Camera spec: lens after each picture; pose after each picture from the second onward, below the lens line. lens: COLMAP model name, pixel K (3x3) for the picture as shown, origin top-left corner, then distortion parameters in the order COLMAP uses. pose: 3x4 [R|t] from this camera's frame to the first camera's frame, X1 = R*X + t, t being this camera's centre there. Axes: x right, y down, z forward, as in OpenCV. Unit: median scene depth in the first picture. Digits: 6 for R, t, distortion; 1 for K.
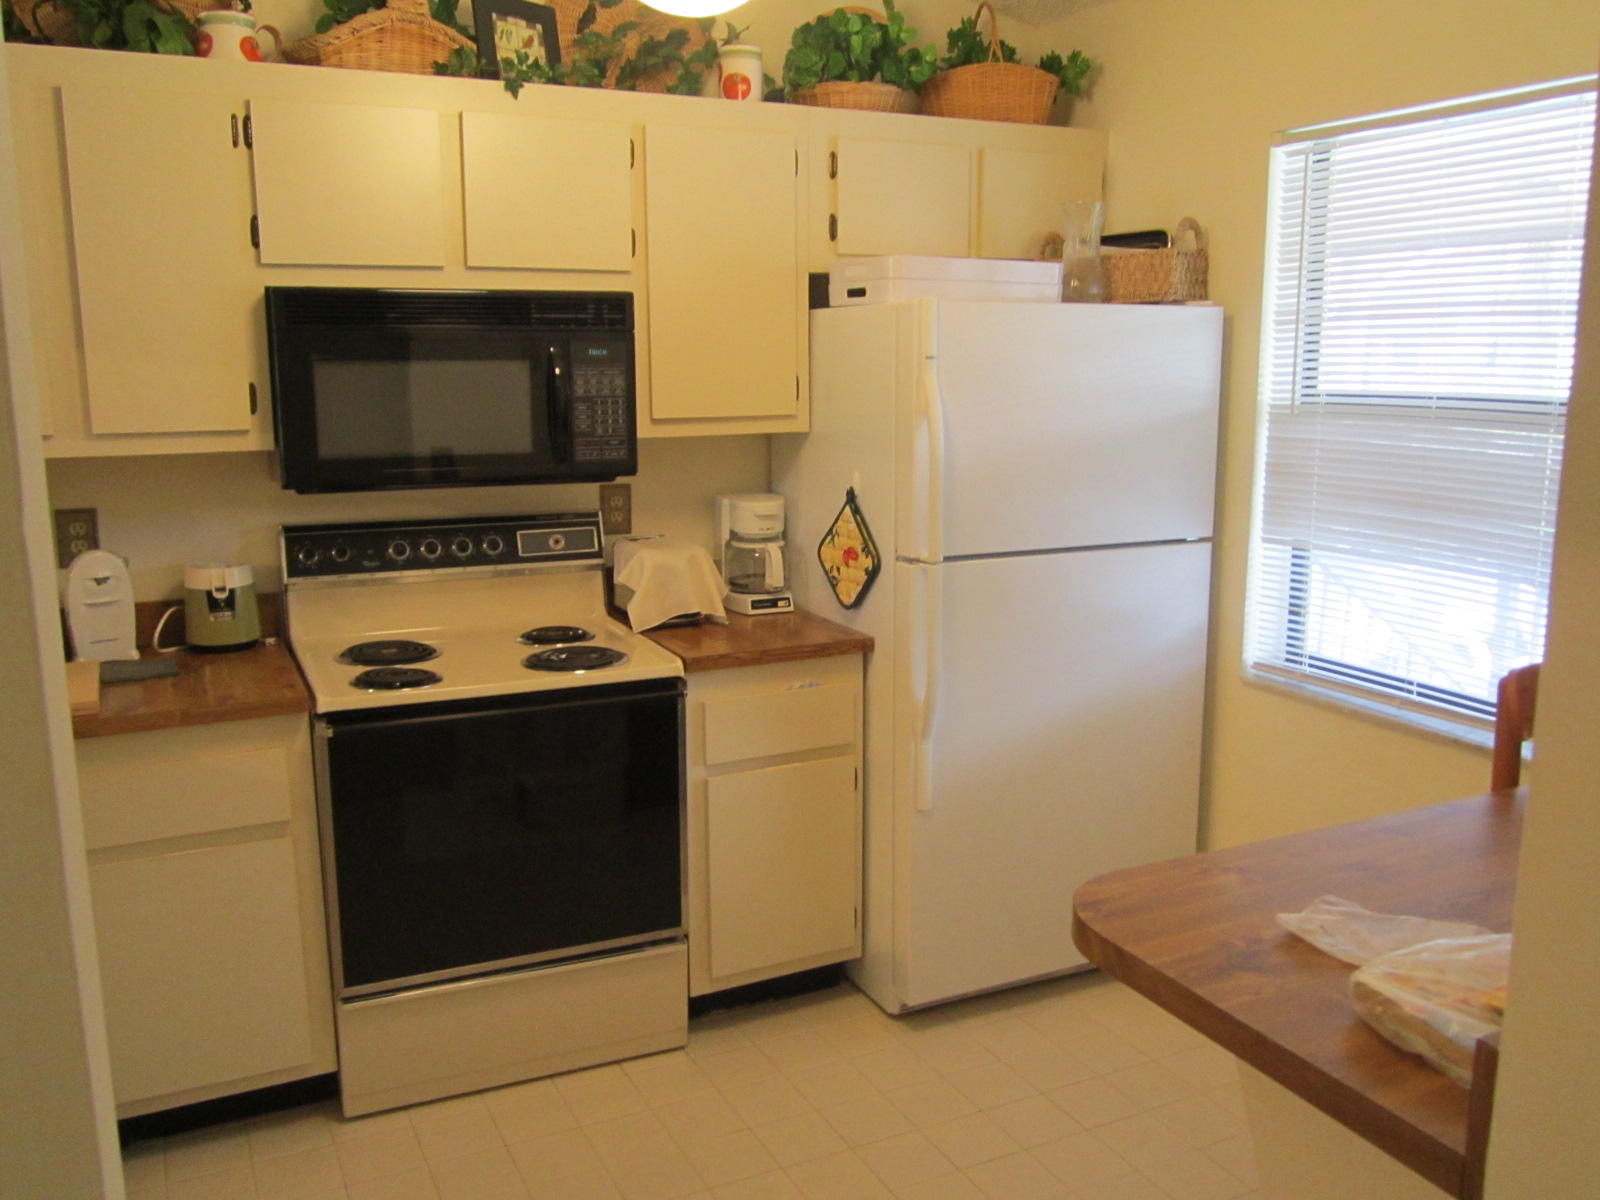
lens RADIAL K [[1333.9, 0, 804.2], [0, 1333.9, 598.8], [0, 0, 1]] dist [-0.033541, 0.009713]
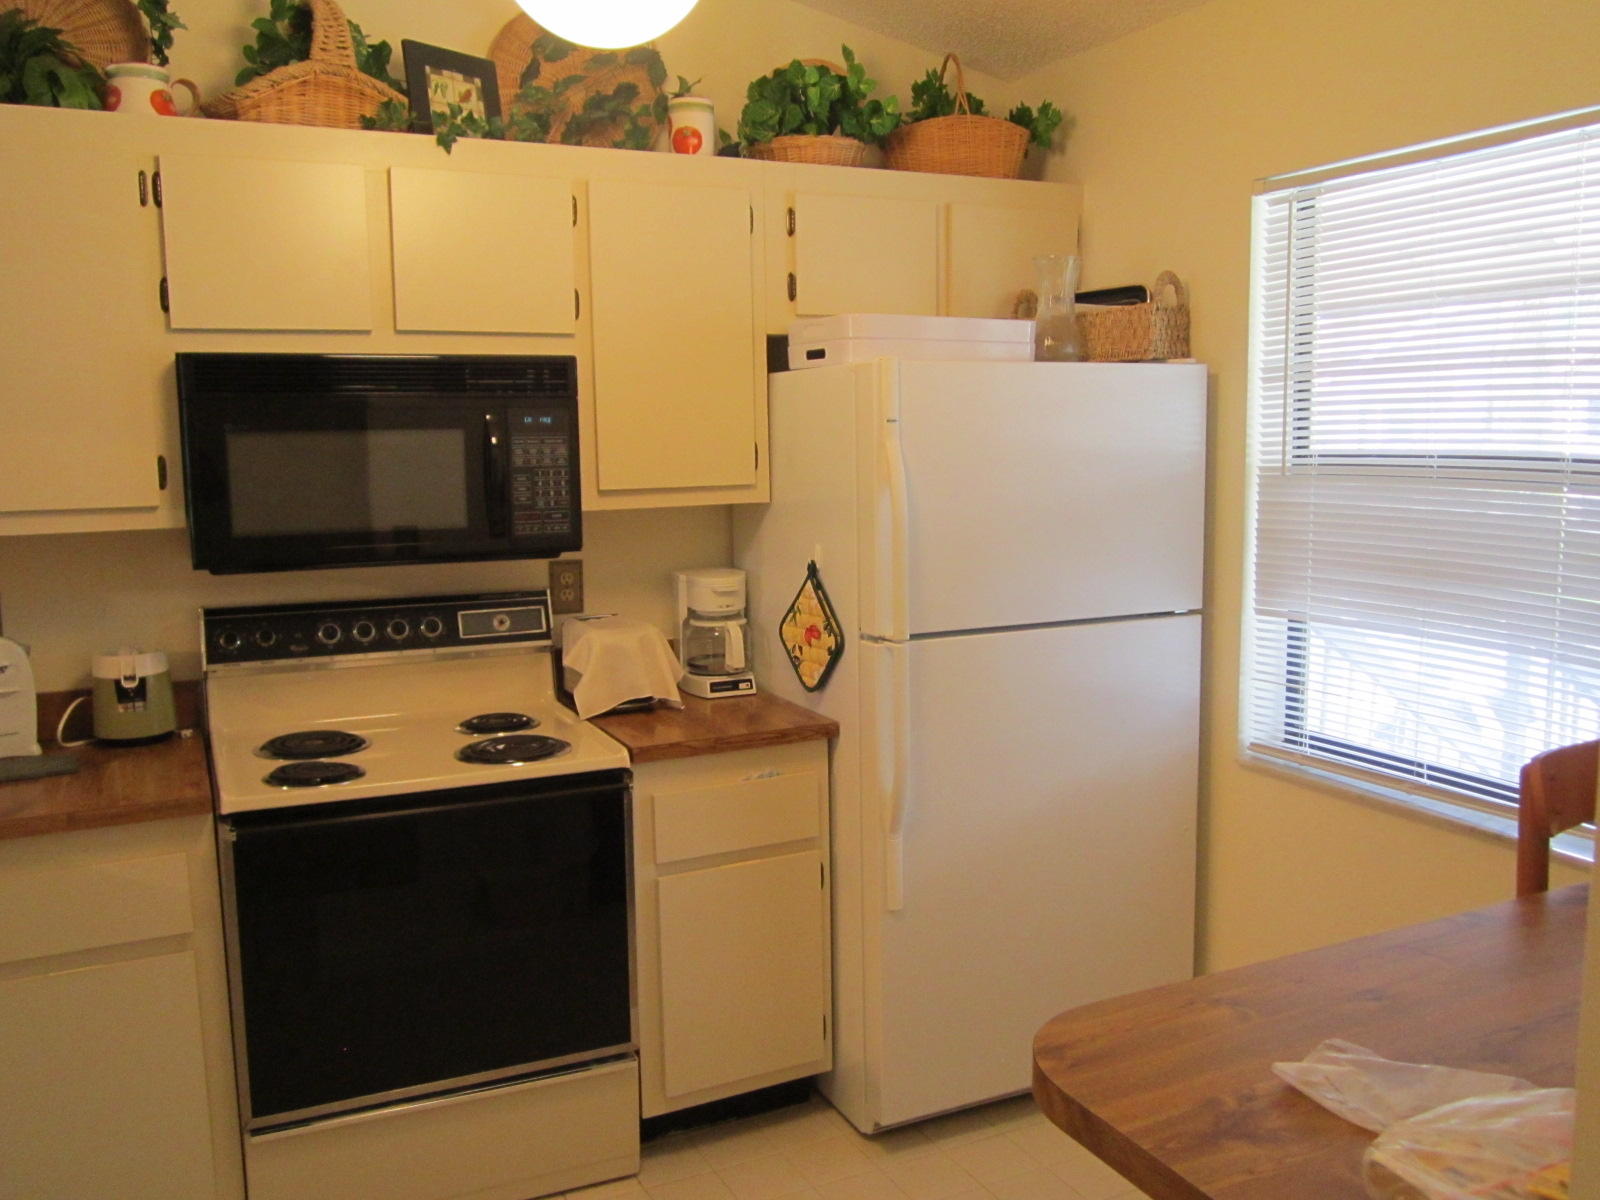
lens RADIAL K [[1333.9, 0, 804.3], [0, 1333.9, 600.1], [0, 0, 1]] dist [-0.033541, 0.009713]
pose [[0.999932, -0.011589, -0.001023, 0.031212], [0.011516, 0.998459, -0.054295, -0.005738], [0.001650, 0.054279, 0.998524, 0.072561]]
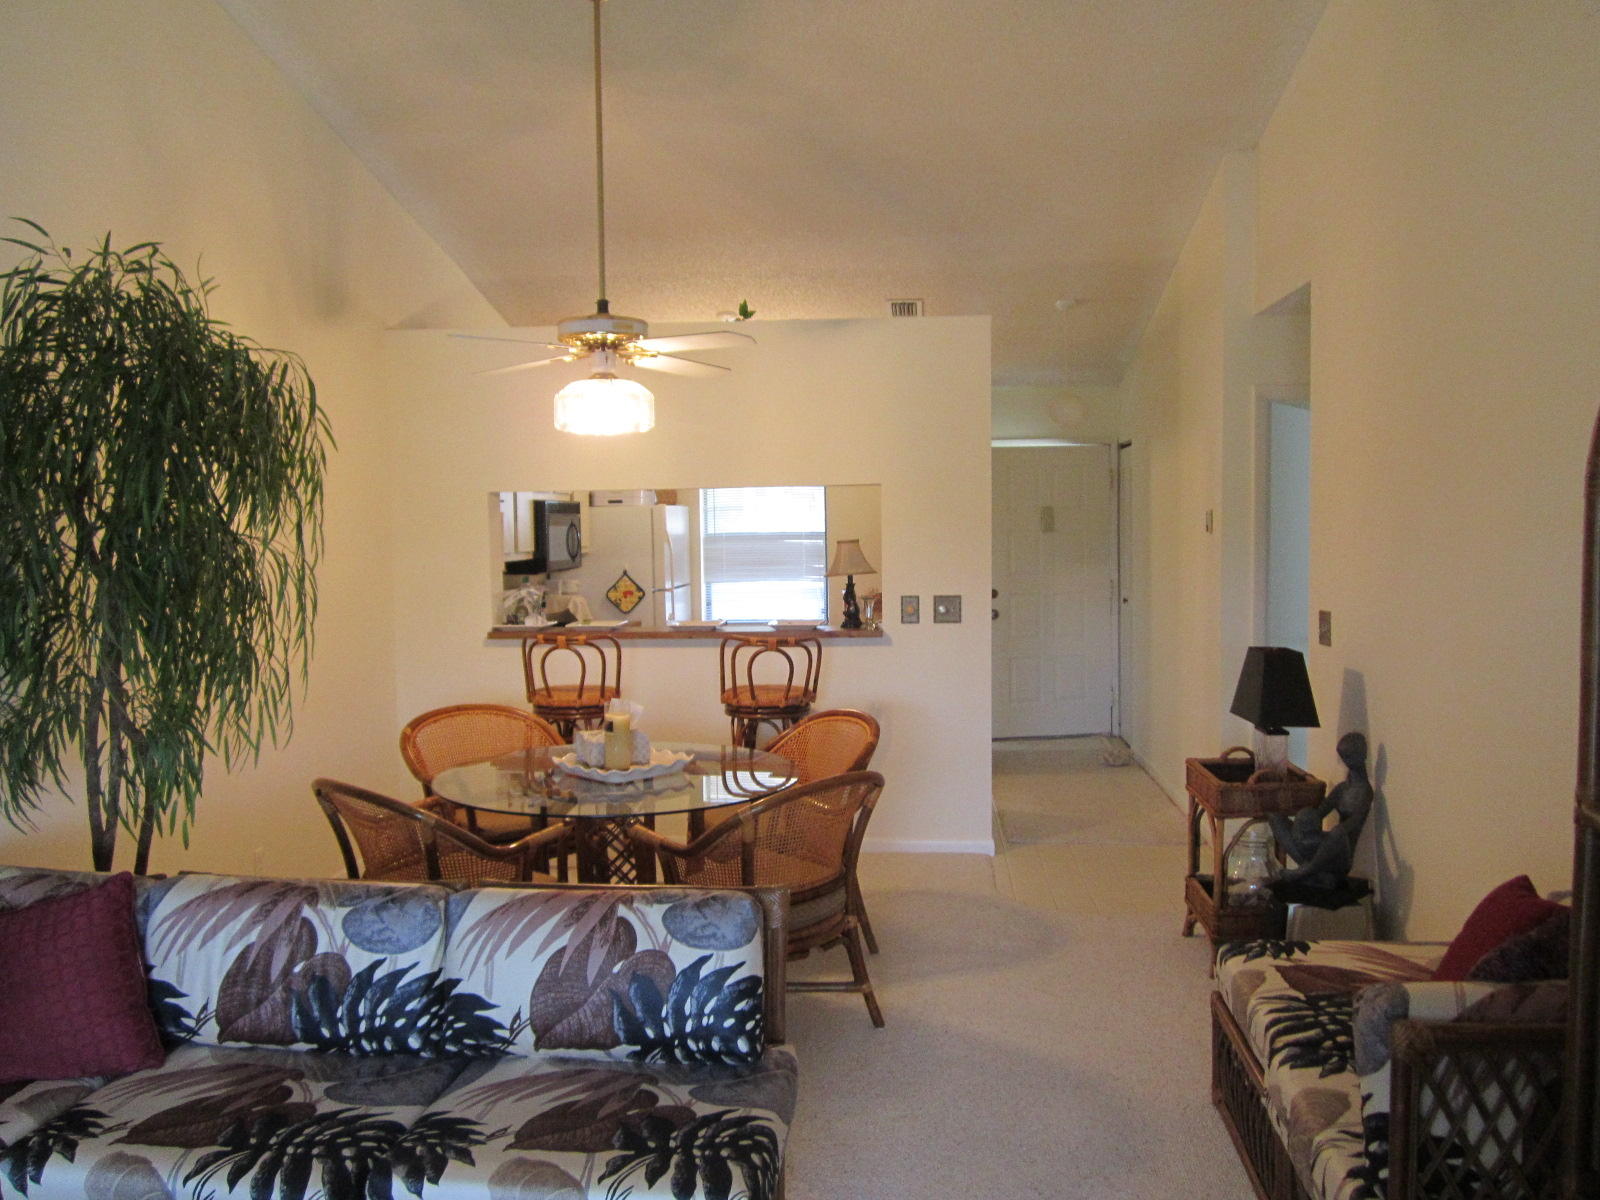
lens RADIAL K [[1333.9, 0, 799.5], [0, 1333.9, 601.1], [0, 0, 1]] dist [-0.033541, 0.009713]
pose [[0.456735, -0.057006, 0.887774, -2.388761], [0.168021, 0.985511, -0.023159, 0.113854], [-0.873592, 0.159742, 0.459696, -0.631514]]
